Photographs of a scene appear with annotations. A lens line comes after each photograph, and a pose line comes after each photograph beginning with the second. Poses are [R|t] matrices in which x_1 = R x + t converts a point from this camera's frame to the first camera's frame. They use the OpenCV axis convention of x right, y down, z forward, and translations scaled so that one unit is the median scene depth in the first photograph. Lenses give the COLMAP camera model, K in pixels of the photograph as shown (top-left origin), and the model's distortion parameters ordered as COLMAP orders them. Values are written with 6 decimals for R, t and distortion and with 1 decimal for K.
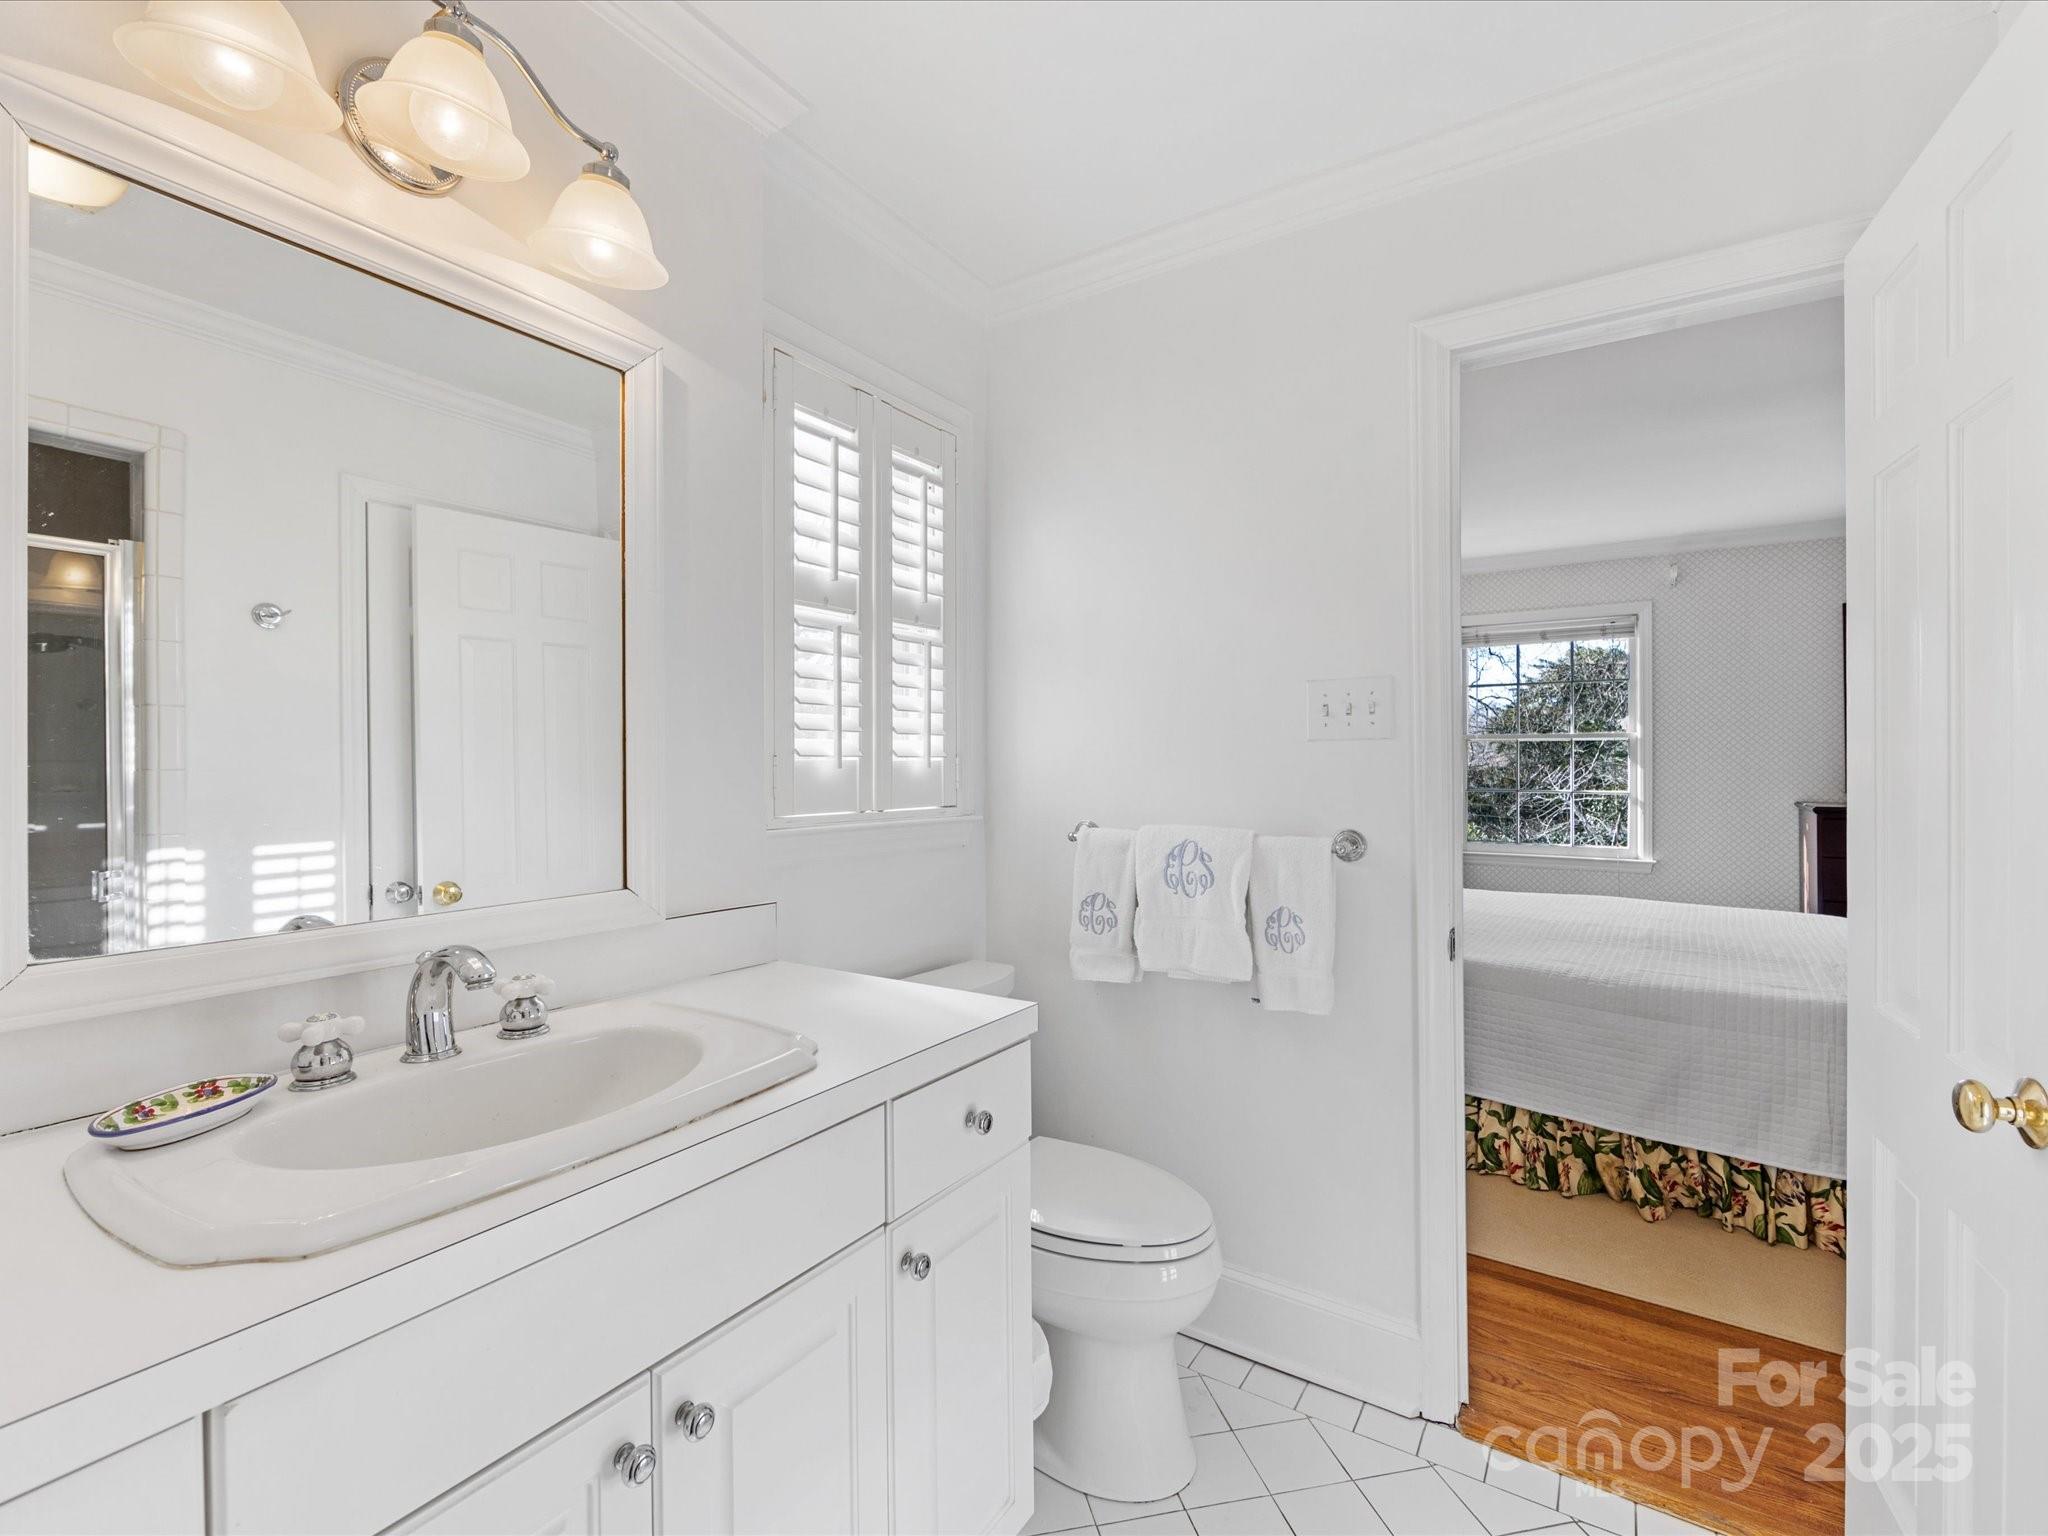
lens RADIAL K [[907.0, 0, 1025.1], [0, 907.0, 766.7], [0, 0, 1]] dist [-0.002488, -0.000298]
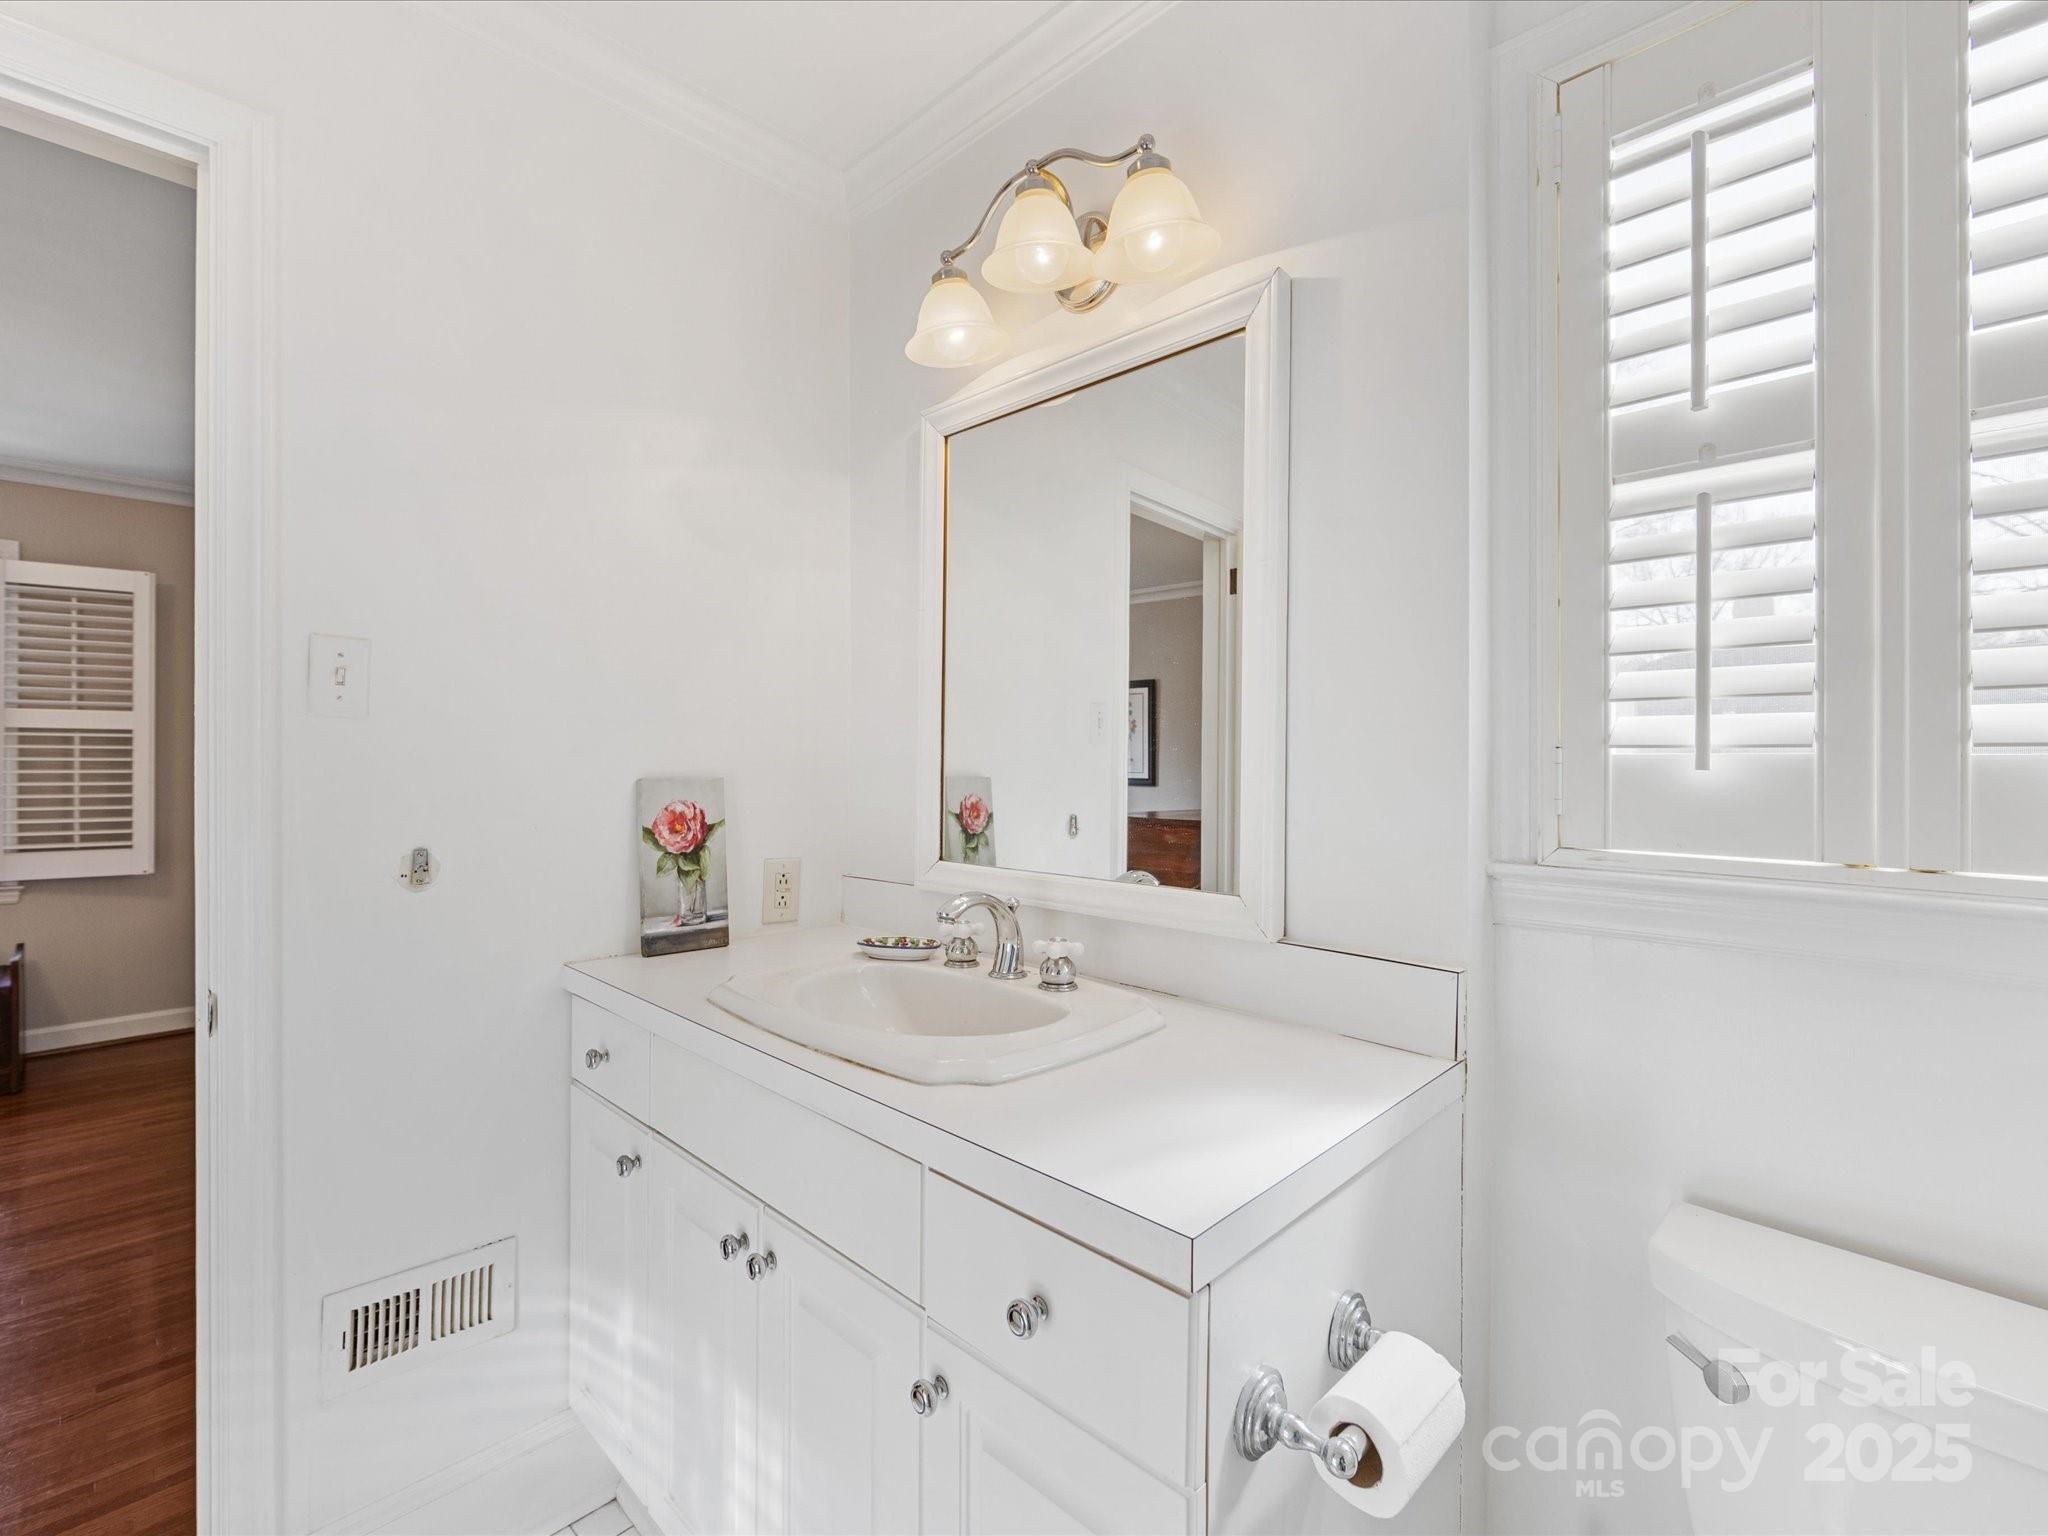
lens RADIAL K [[907.0, 0, 1029.4], [0, 907.0, 758.7], [0, 0, 1]] dist [-0.002488, -0.000298]
pose [[-0.180029, -0.001830, -0.983660, 0.382062], [-0.012154, 0.999926, 0.000365, 0.000041], [0.983586, 0.012021, -0.180038, 0.742324]]
